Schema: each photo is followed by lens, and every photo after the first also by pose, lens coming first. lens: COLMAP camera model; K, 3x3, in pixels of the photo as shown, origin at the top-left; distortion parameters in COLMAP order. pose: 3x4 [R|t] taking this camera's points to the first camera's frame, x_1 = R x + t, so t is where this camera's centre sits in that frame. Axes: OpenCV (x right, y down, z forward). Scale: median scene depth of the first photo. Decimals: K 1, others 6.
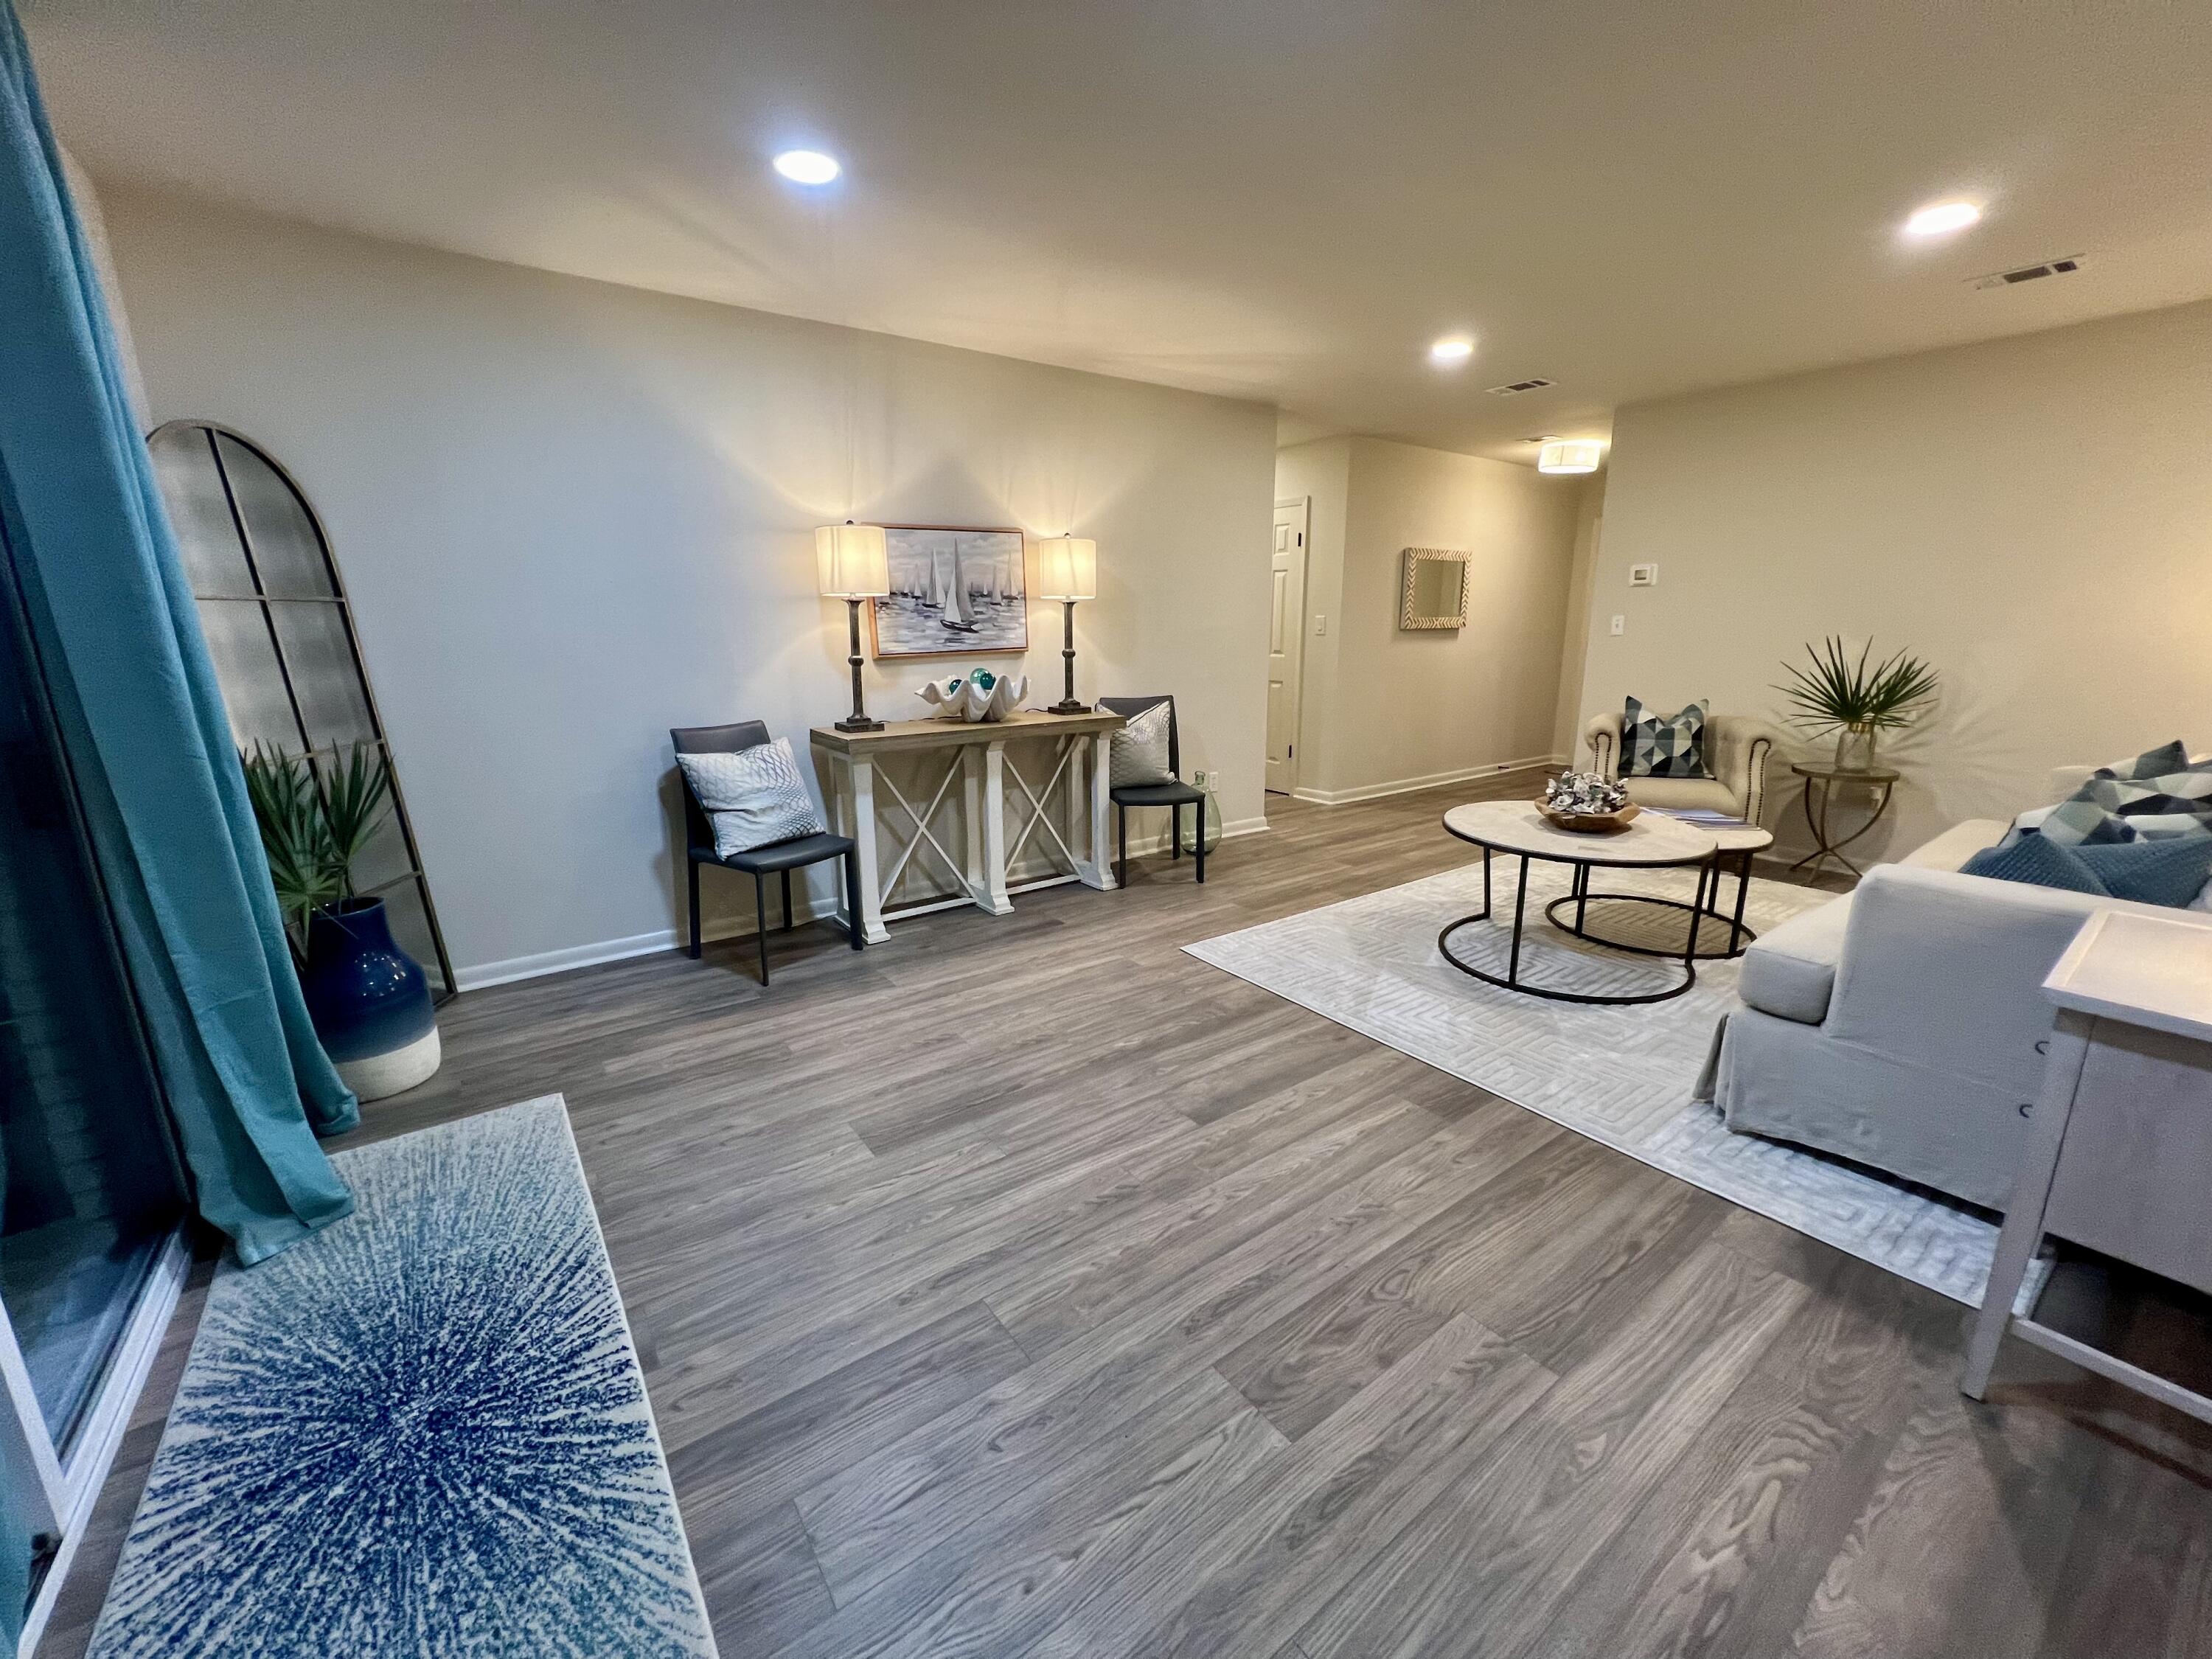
lens RADIAL K [[881.3, 0, 1109.7], [0, 881.3, 825.3], [0, 0, 1]] dist [0.000345, -0.000164]
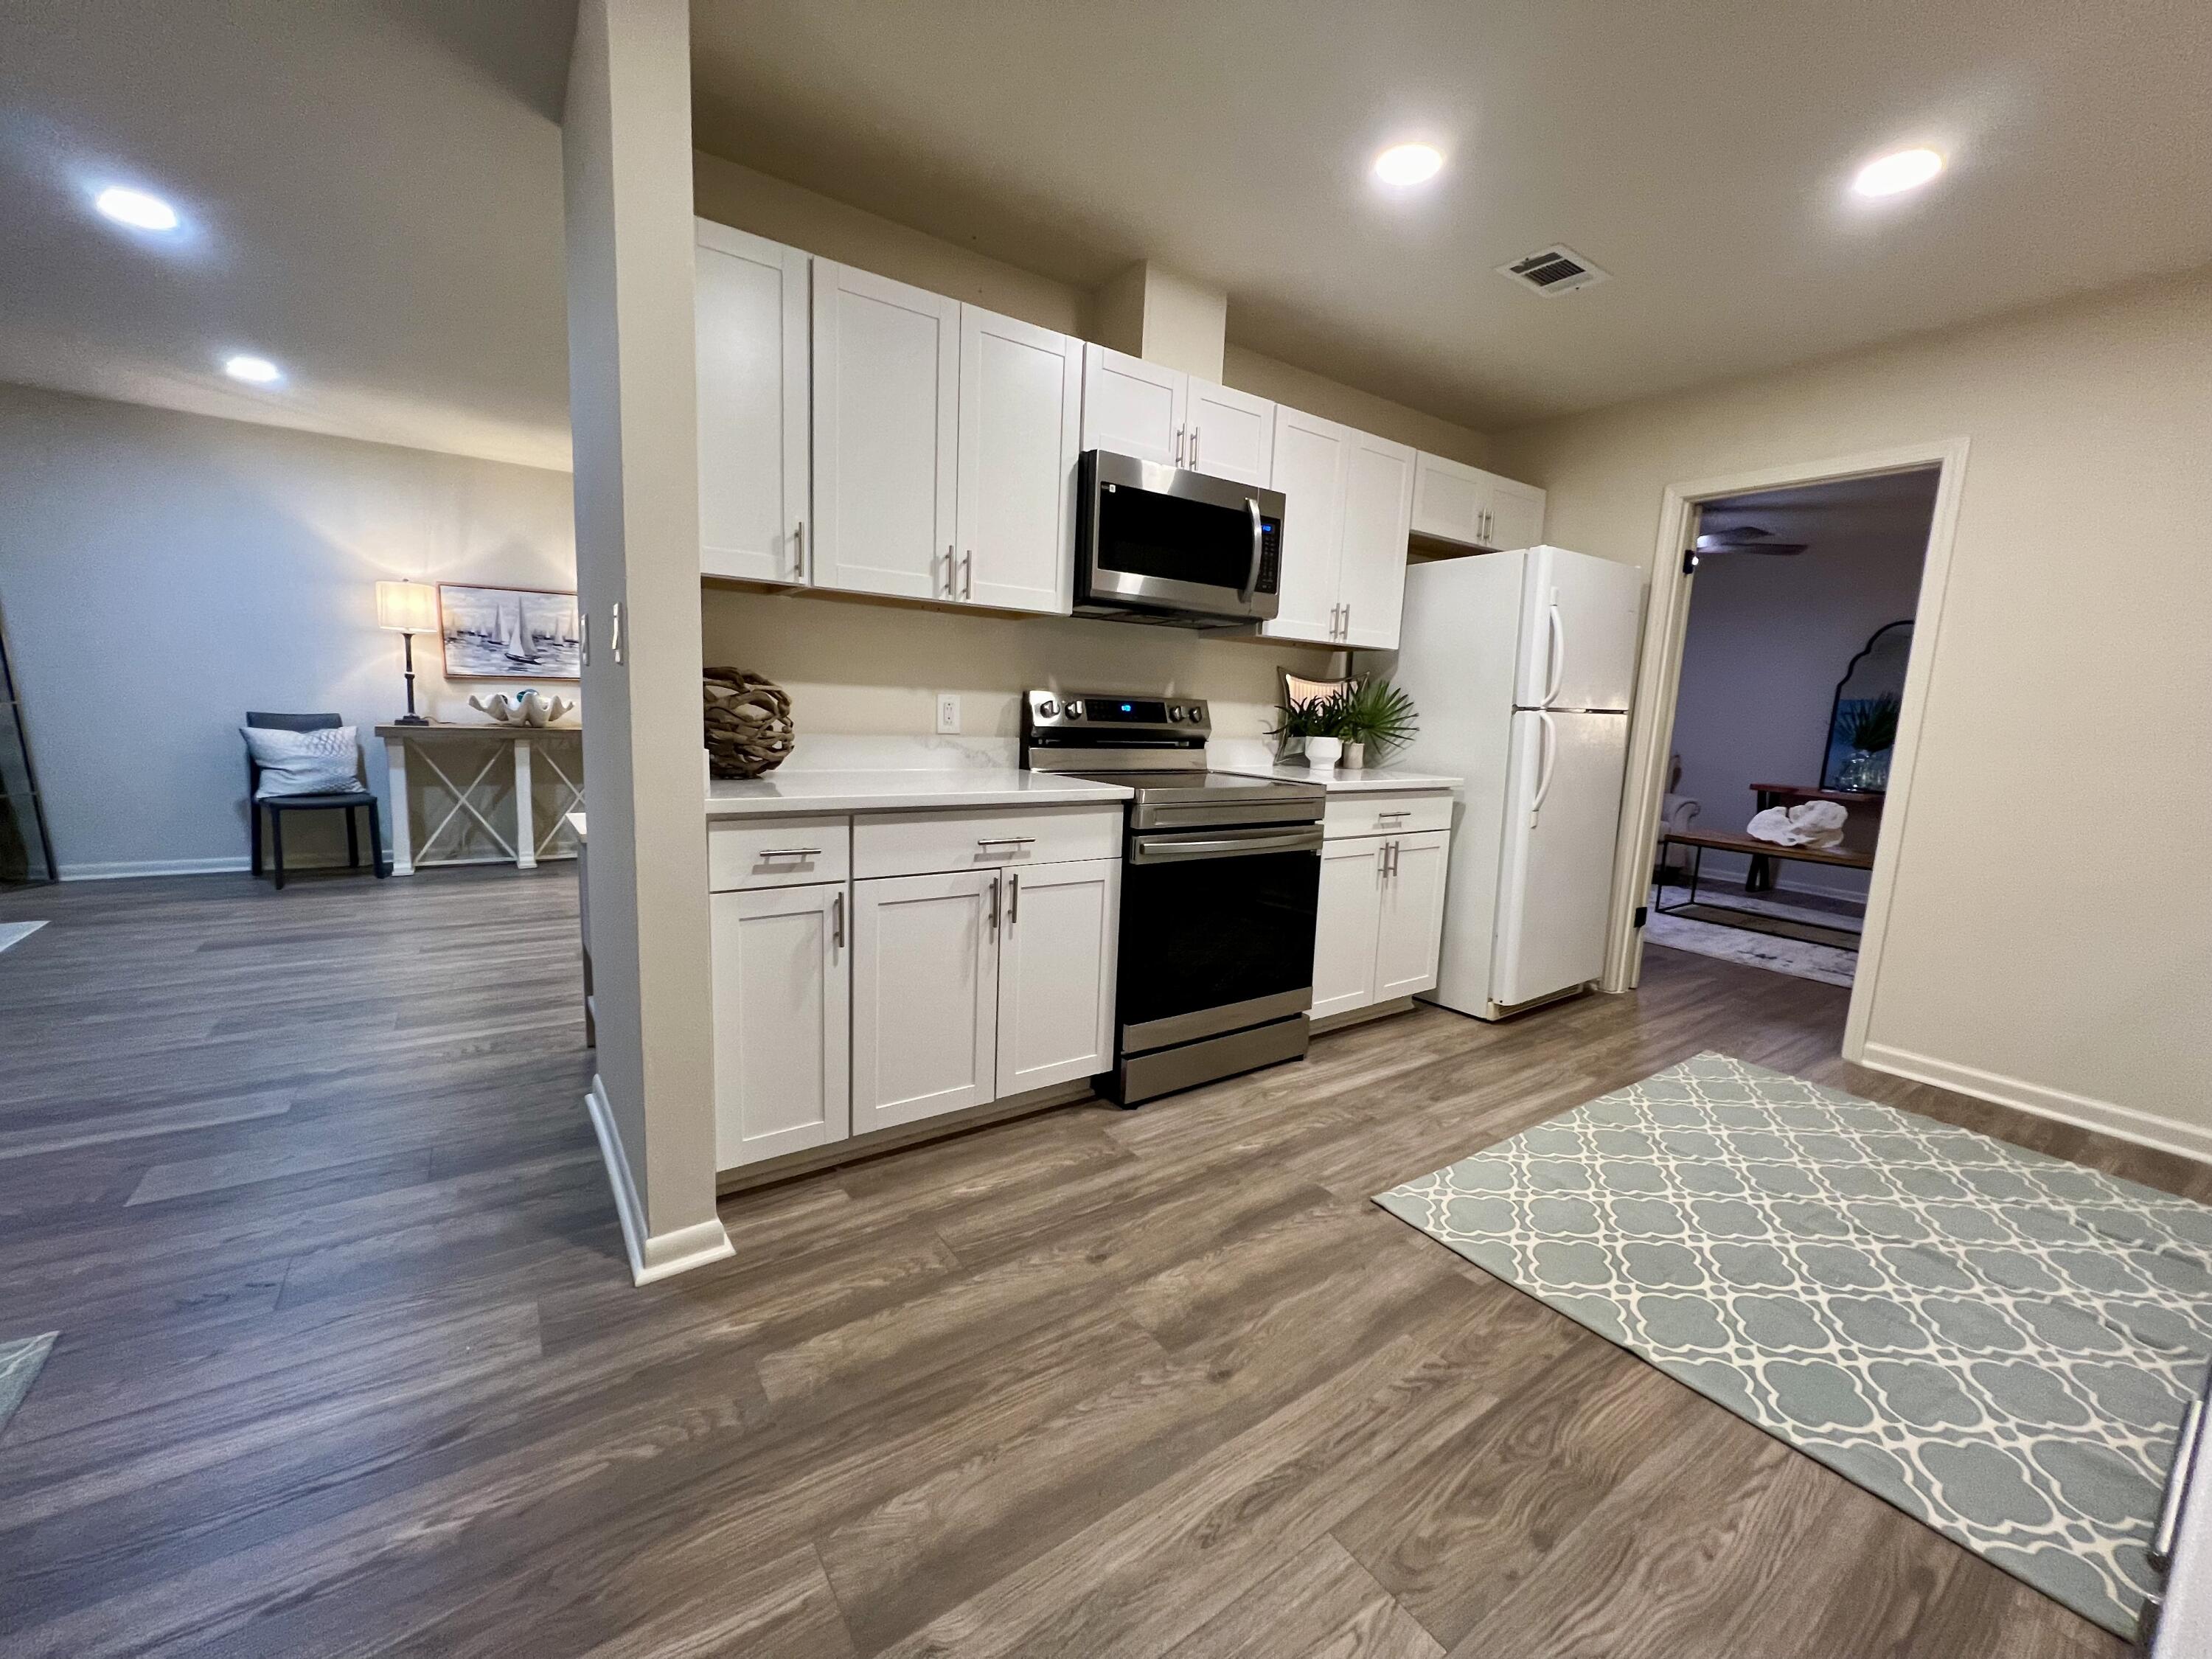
lens RADIAL K [[881.3, 0, 1115.8], [0, 881.3, 820.3], [0, 0, 1]] dist [0.000345, -0.000164]
pose [[0.998761, 0.048563, -0.010880, 1.160424], [-0.049346, 0.994740, -0.089767, 0.154114], [0.006463, 0.090193, 0.995903, -0.513732]]
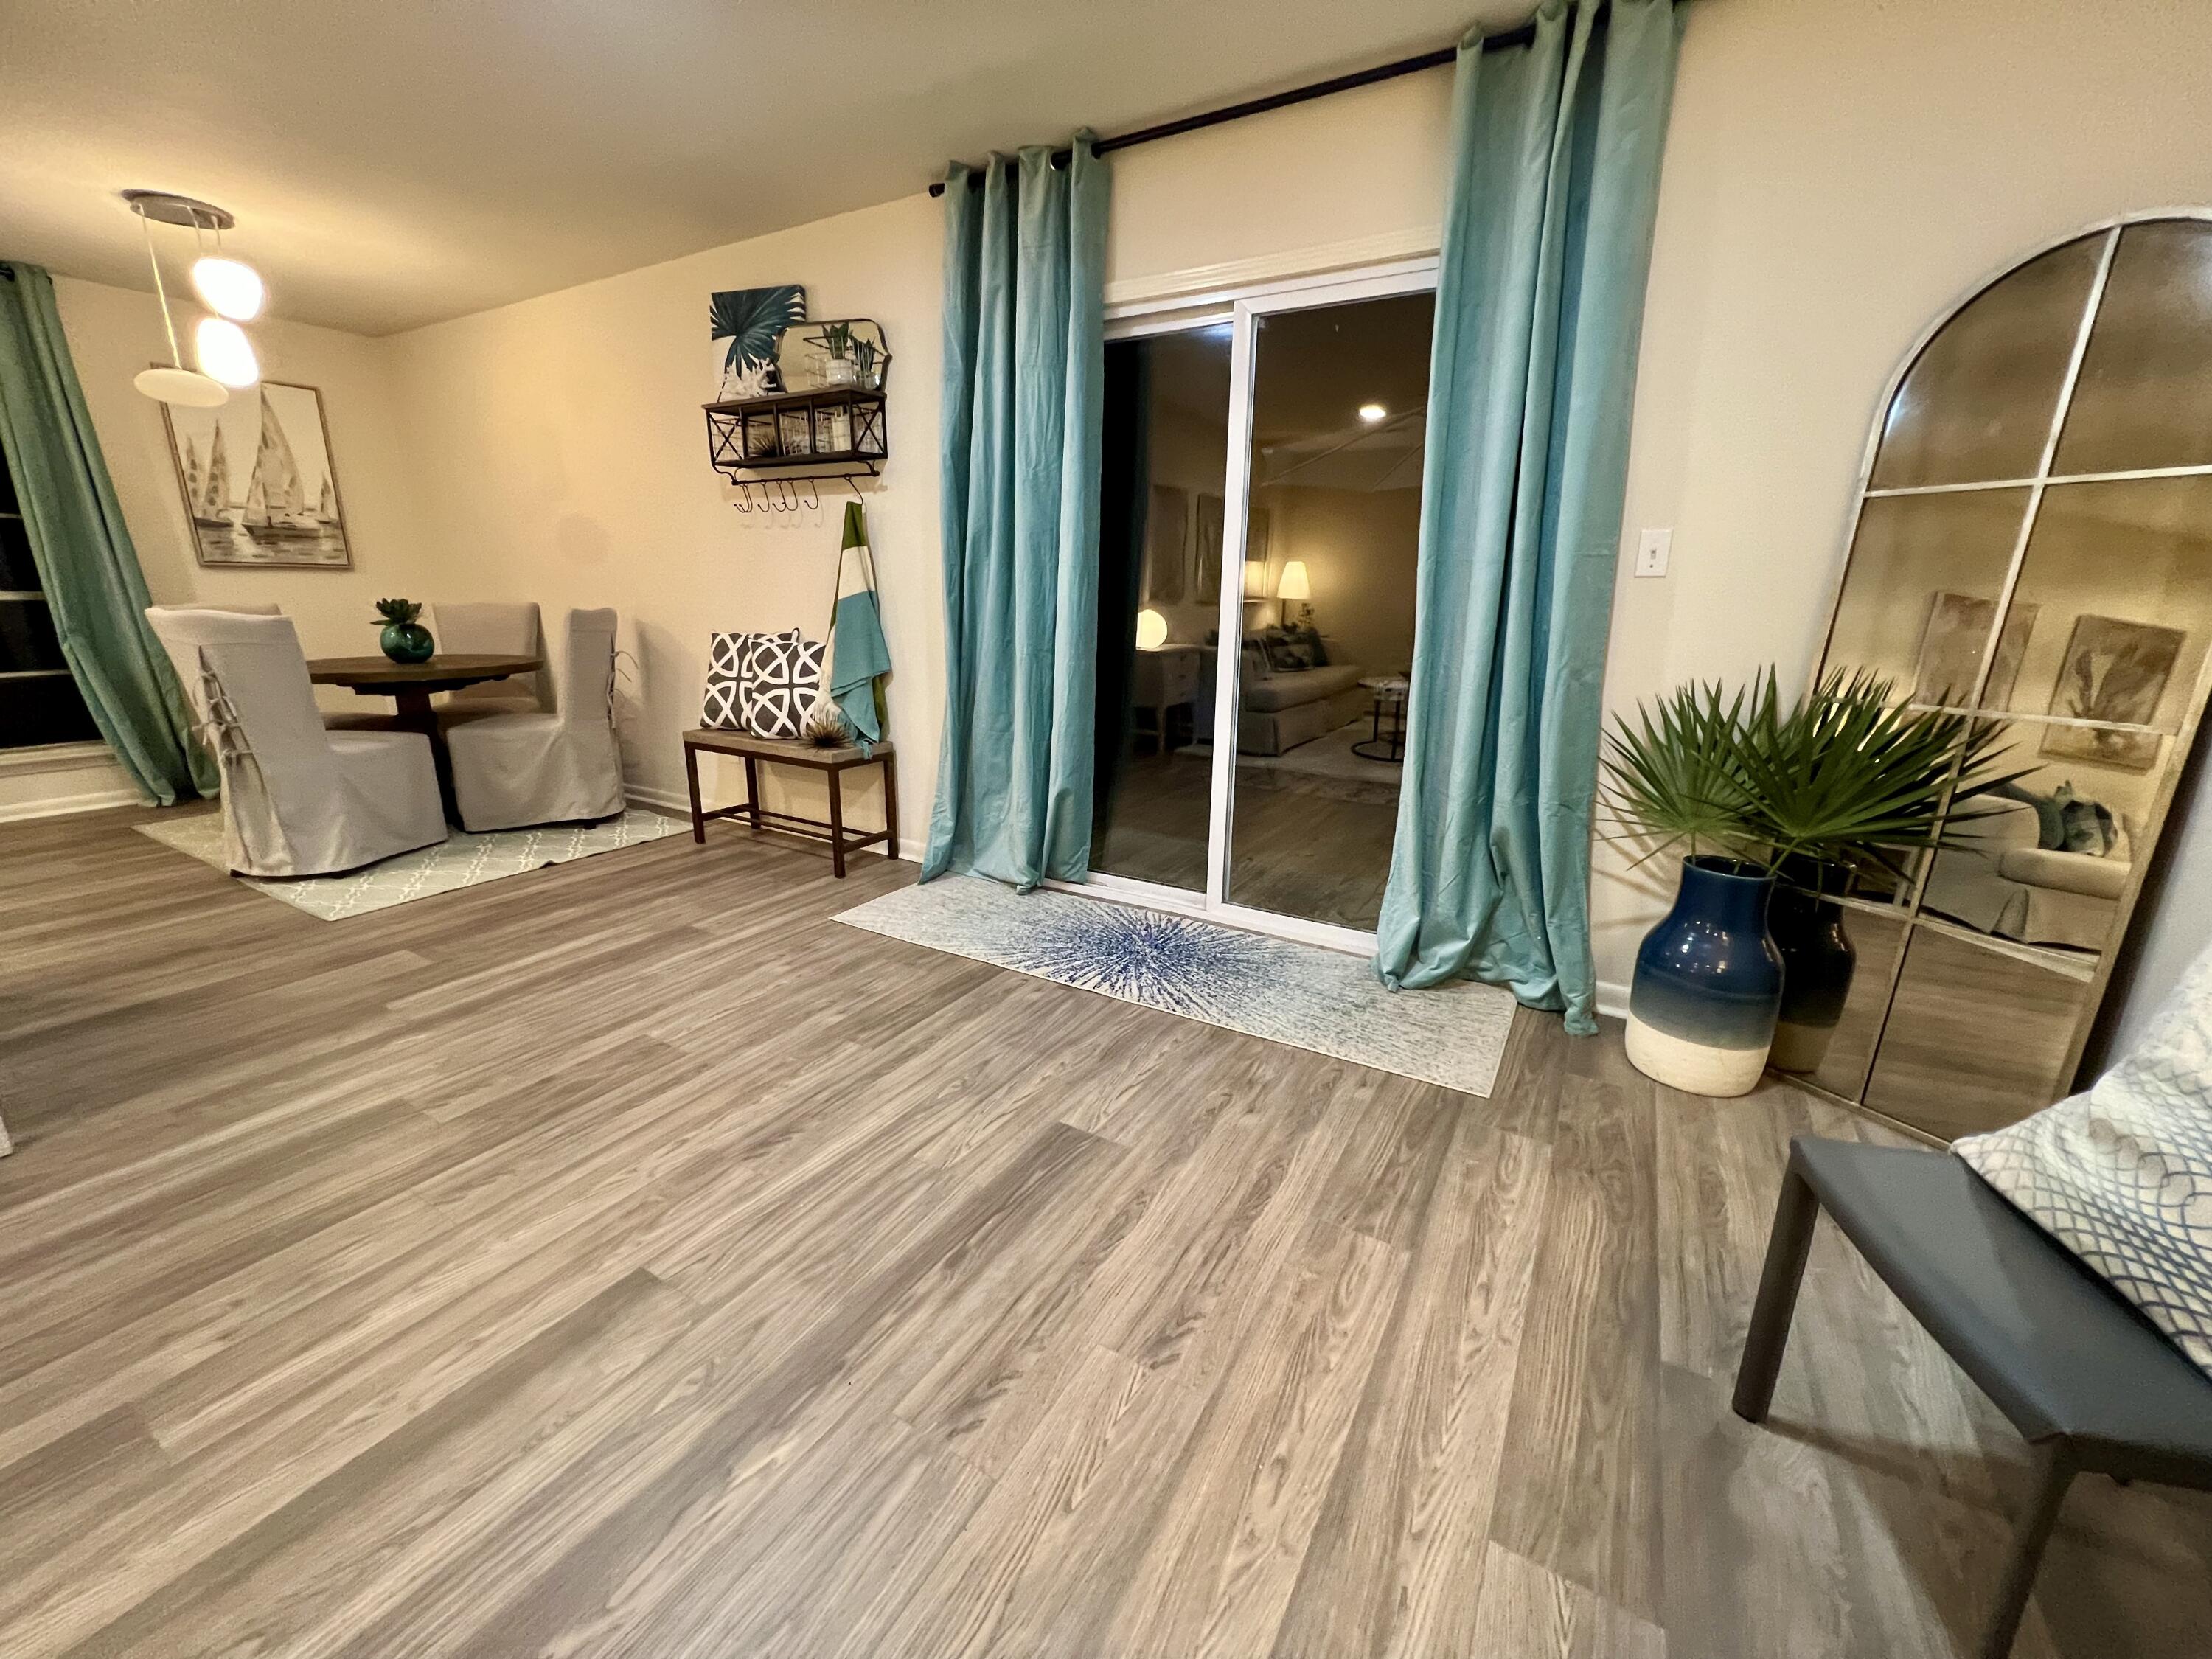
lens RADIAL K [[881.3, 0, 1088.5], [0, 881.3, 825.1], [0, 0, 1]] dist [0.000345, -0.000164]
pose [[-0.926223, 0.097148, -0.364242, 0.001570], [-0.089667, 0.881718, 0.463177, -0.243391], [0.366156, 0.461666, -0.807957, 1.270631]]
